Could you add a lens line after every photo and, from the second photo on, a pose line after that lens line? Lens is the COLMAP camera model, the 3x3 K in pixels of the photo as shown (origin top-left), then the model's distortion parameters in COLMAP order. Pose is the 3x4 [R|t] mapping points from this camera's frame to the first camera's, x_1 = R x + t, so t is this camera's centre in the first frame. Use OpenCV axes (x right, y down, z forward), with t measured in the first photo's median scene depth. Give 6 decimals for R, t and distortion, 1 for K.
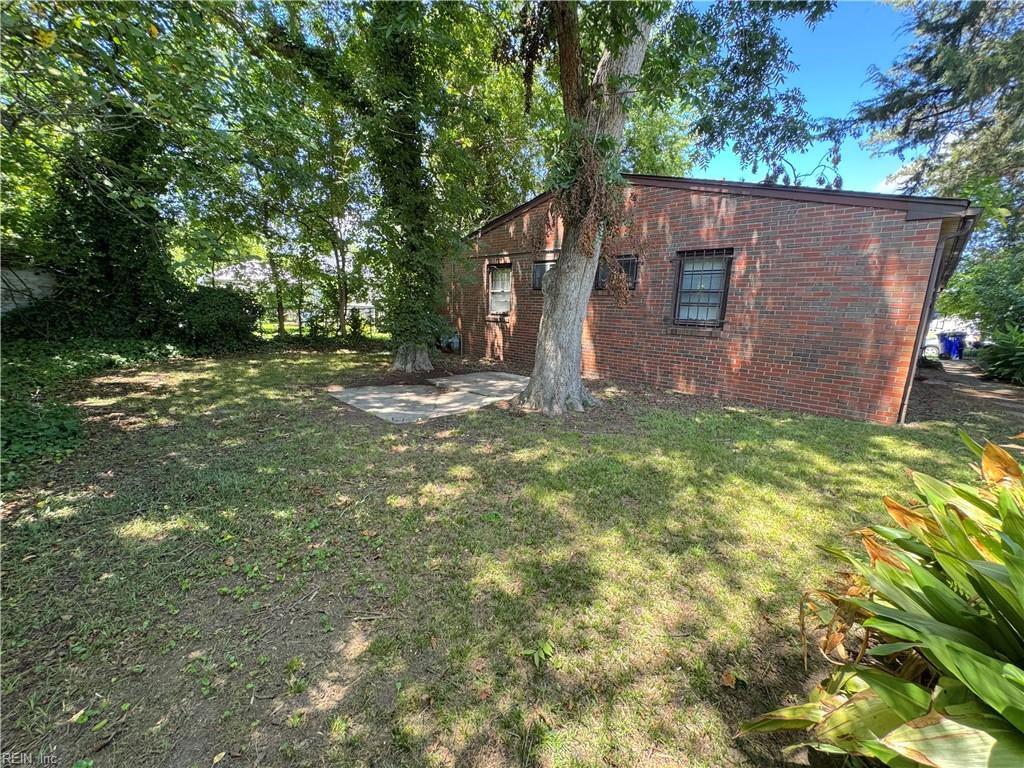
lens RADIAL K [[410.7, 0, 512.5], [0, 410.7, 383.4], [0, 0, 1]] dist [0.001632, 0.000243]
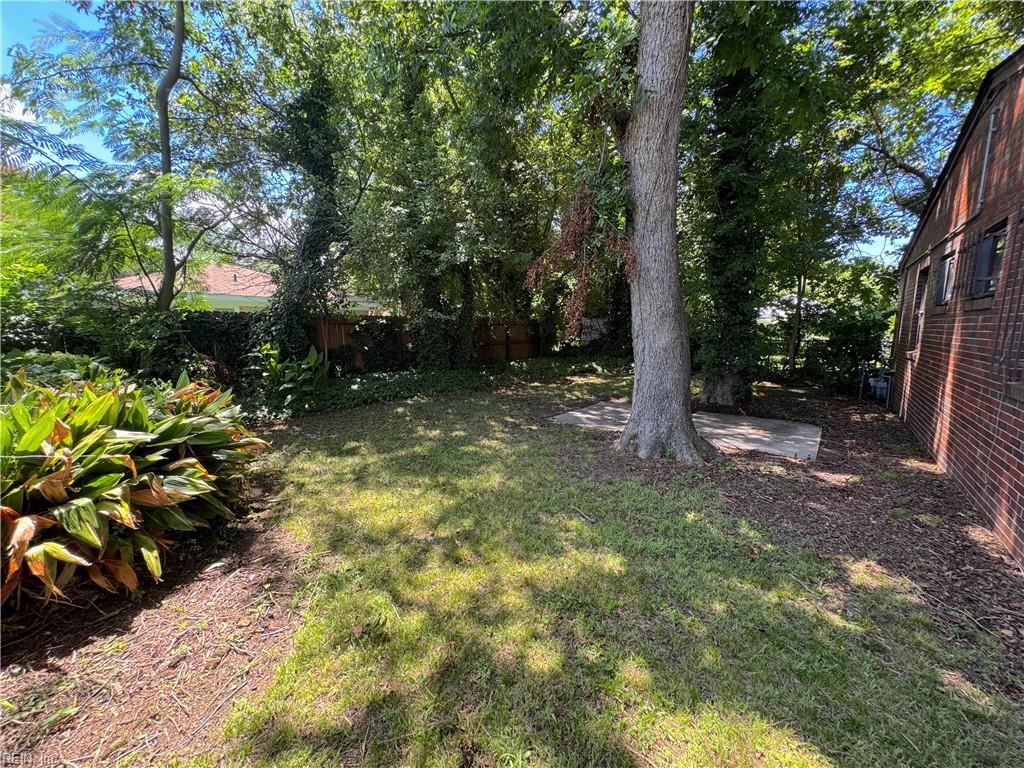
lens RADIAL K [[410.7, 0, 511.6], [0, 410.7, 385.0], [0, 0, 1]] dist [0.001632, 0.000243]
pose [[0.128398, 0.118464, -0.984622, 2.022652], [-0.190068, 0.977375, 0.092807, -0.220137], [0.973339, 0.175229, 0.148010, 1.256021]]
